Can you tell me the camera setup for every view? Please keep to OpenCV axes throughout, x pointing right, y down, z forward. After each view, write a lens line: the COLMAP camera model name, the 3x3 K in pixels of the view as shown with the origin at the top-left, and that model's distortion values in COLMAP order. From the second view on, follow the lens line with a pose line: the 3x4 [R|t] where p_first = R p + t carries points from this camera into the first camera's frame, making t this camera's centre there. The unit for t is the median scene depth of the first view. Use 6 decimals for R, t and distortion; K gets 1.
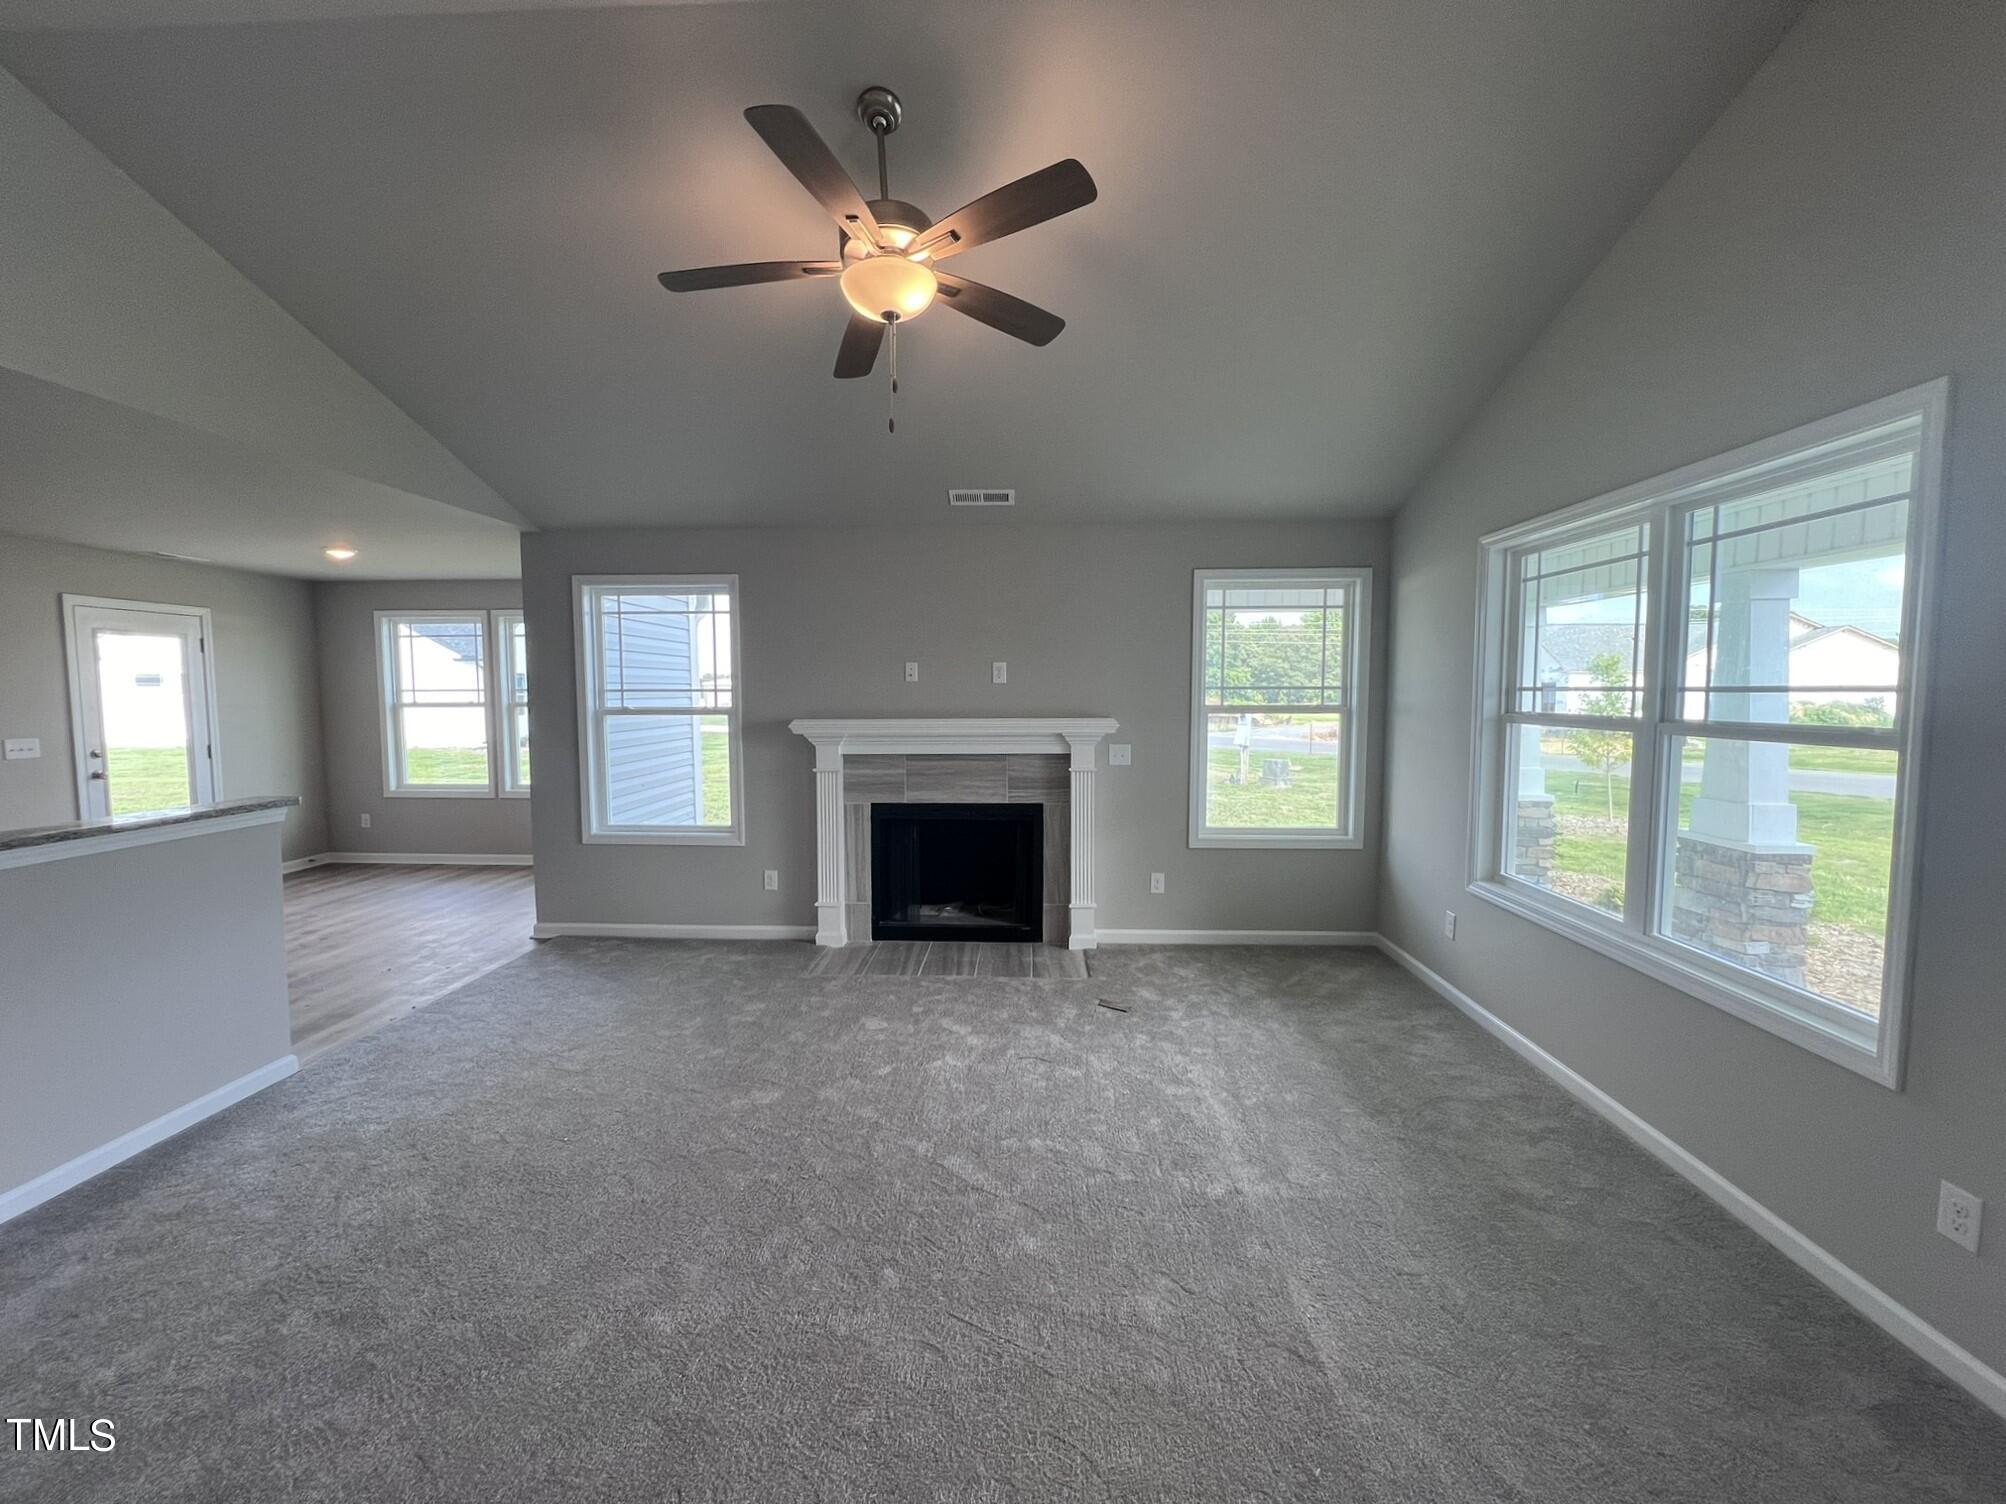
lens RADIAL K [[806.2, 0, 1006.1], [0, 806.2, 748.4], [0, 0, 1]] dist [-0.000200, 0.000066]
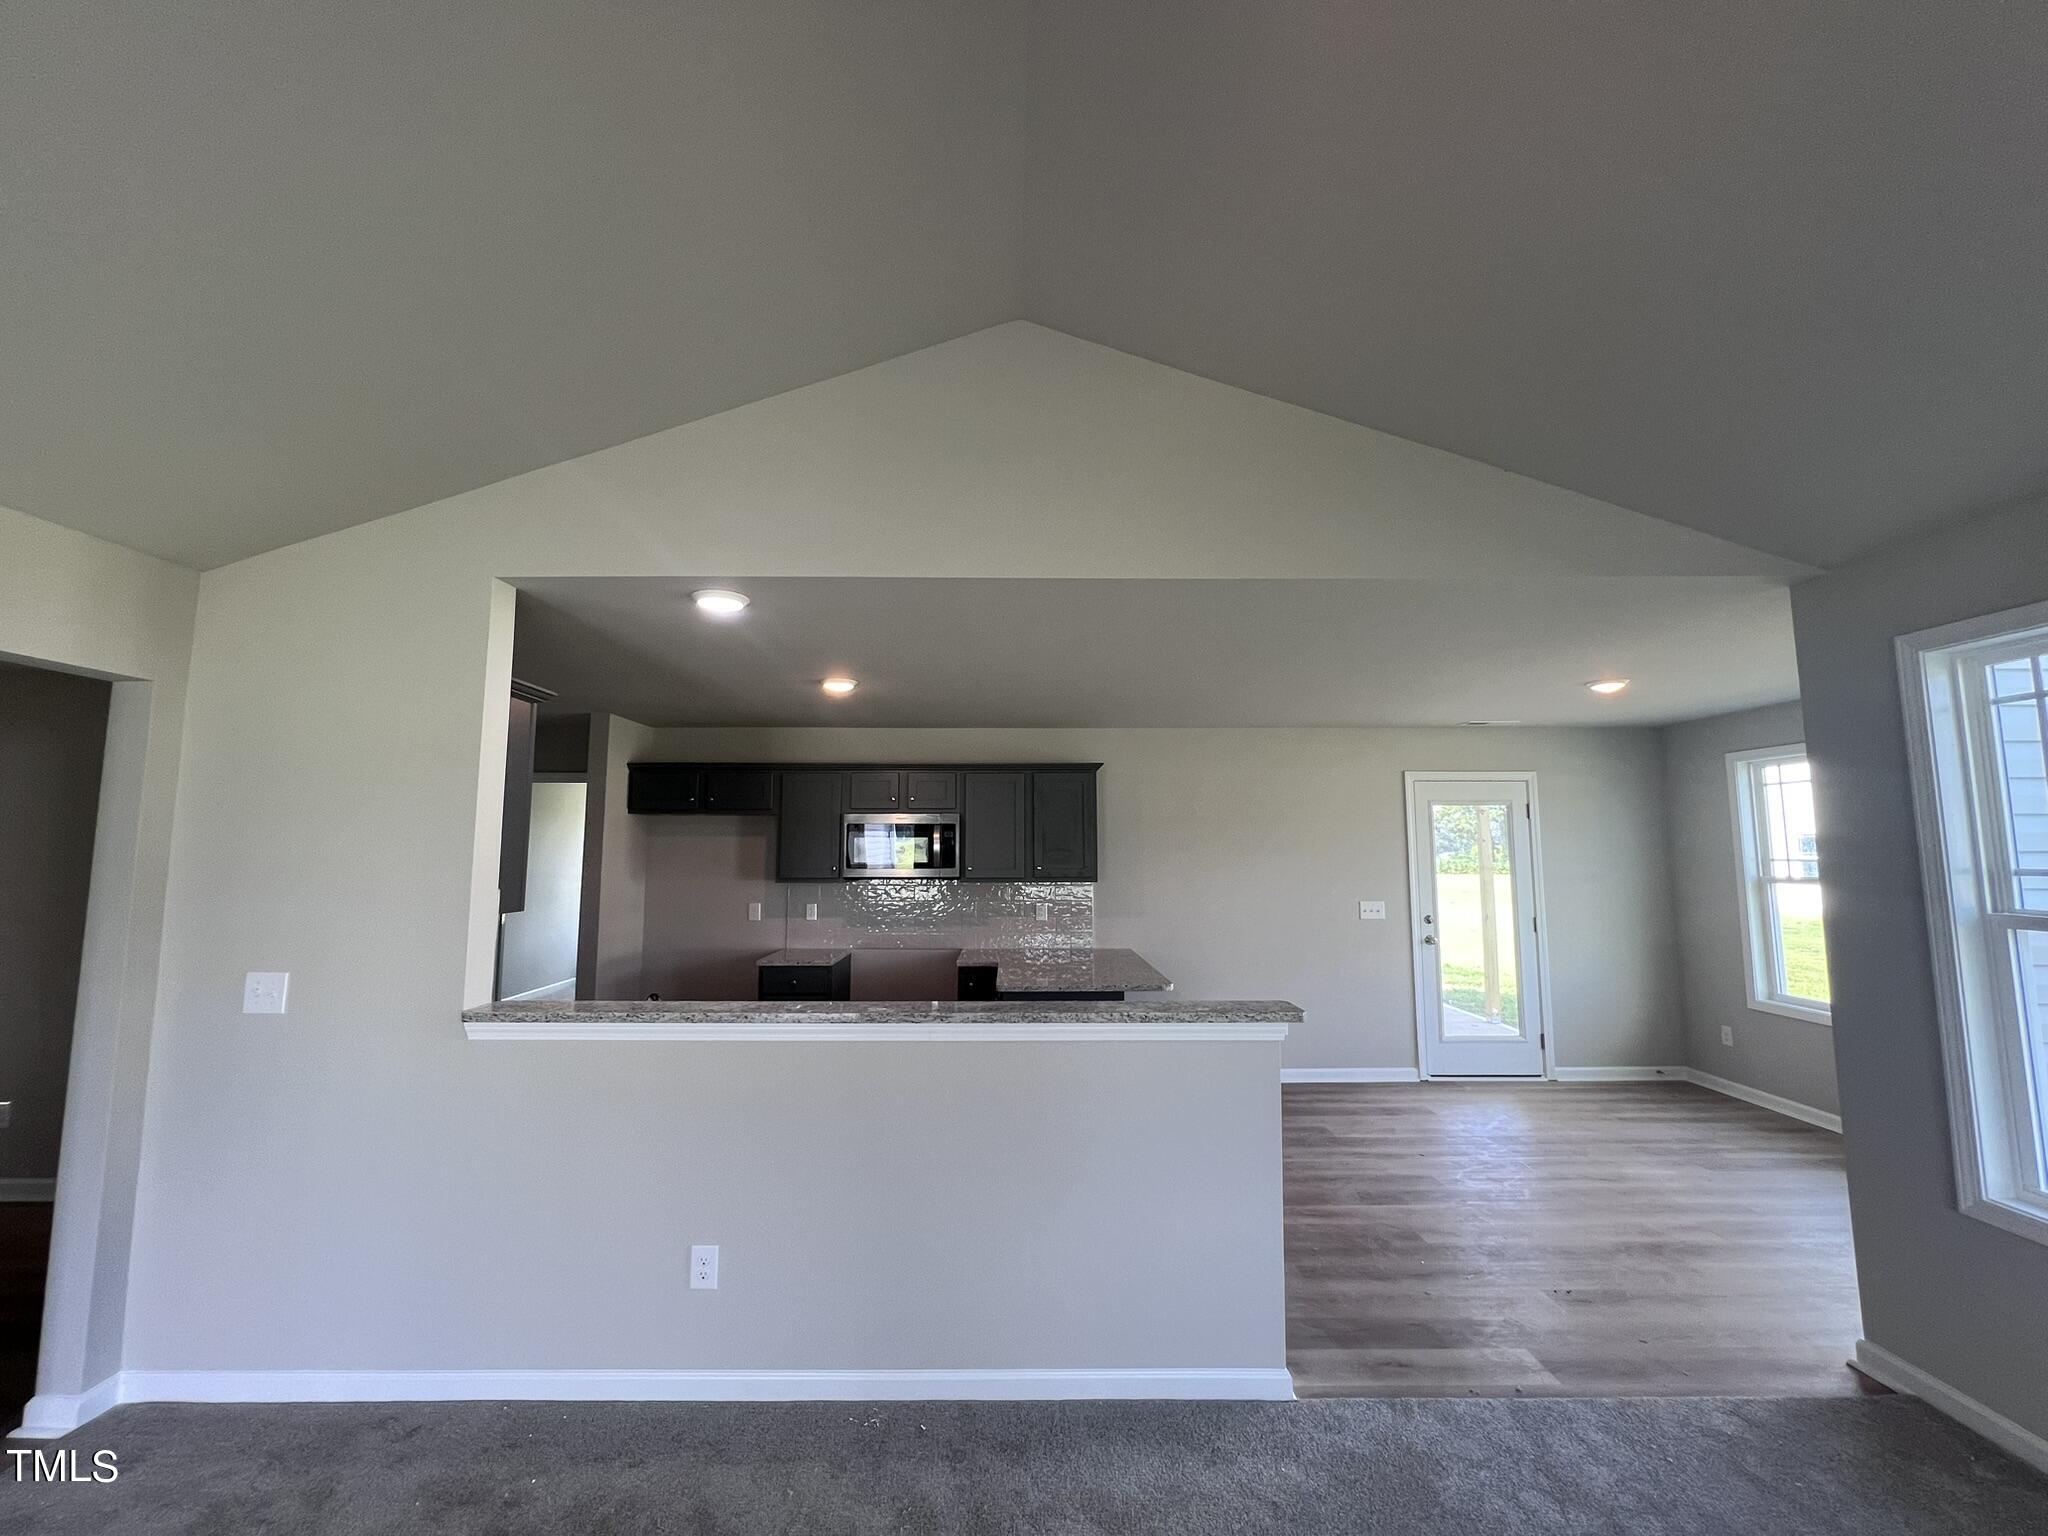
lens RADIAL K [[821.5, 0, 1024.0], [0, 821.5, 768.0], [0, 0, 1]] dist [0.001323, 0.000198]
pose [[0.040248, -0.099225, -0.994251, -0.064591], [-0.071480, 0.992222, -0.101917, -0.044888], [0.996630, 0.075171, 0.032842, 0.451491]]
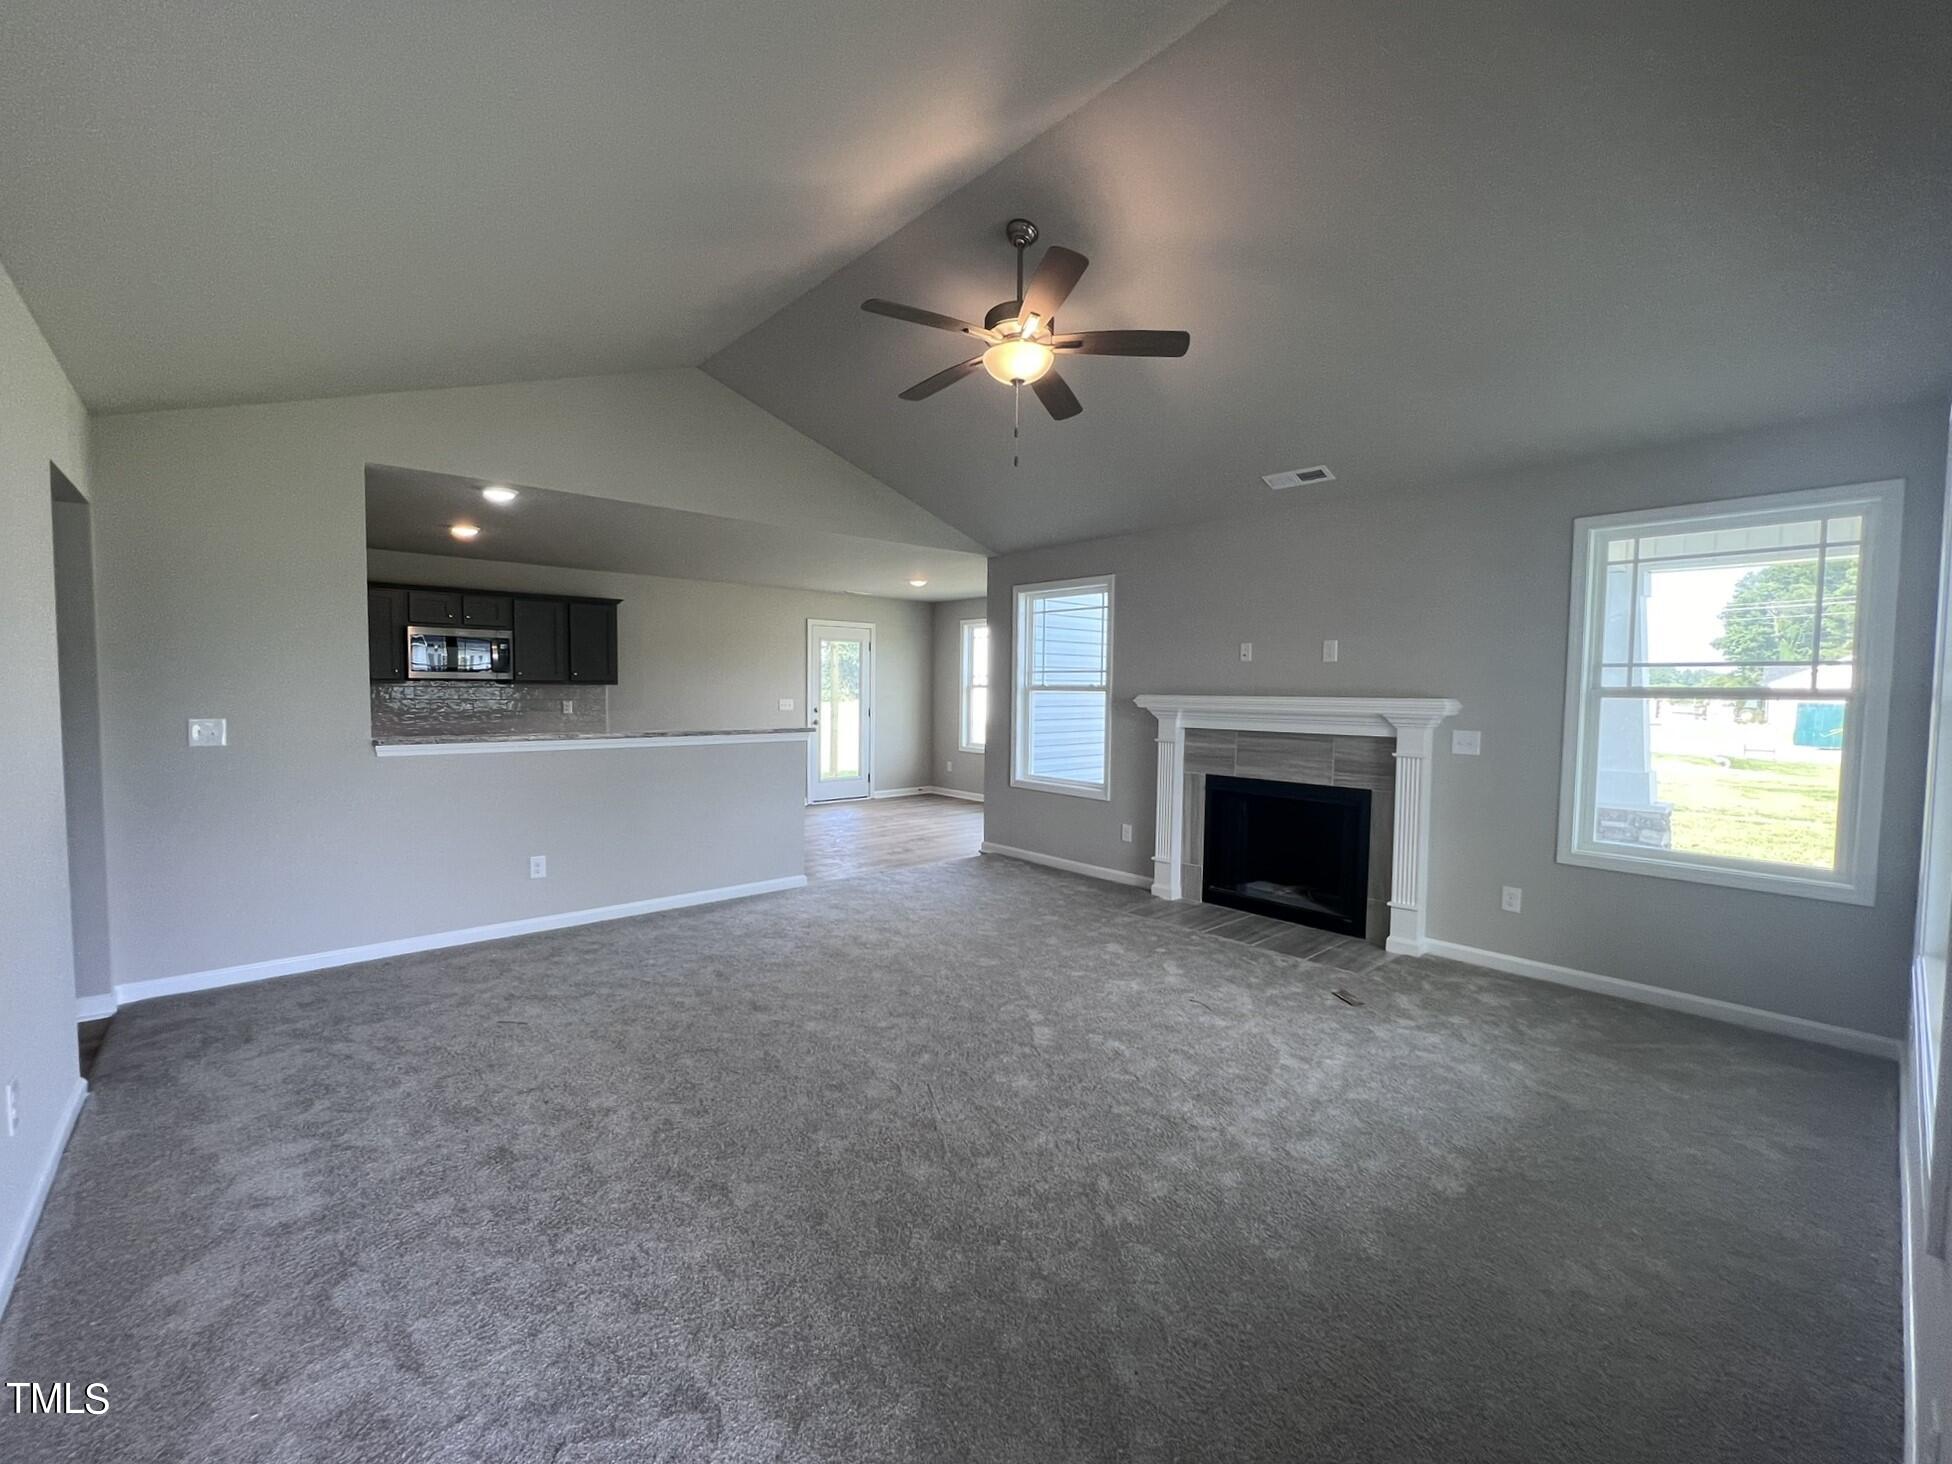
lens RADIAL K [[823.4, 0, 976.0], [0, 823.4, 732.0], [0, 0, 1]] dist [-0.000126, 0.000139]
pose [[0.700383, 0.047573, -0.712180, 0.405195], [-0.061594, 0.998083, 0.006098, 0.023861], [0.711104, 0.039595, 0.701971, 0.001198]]
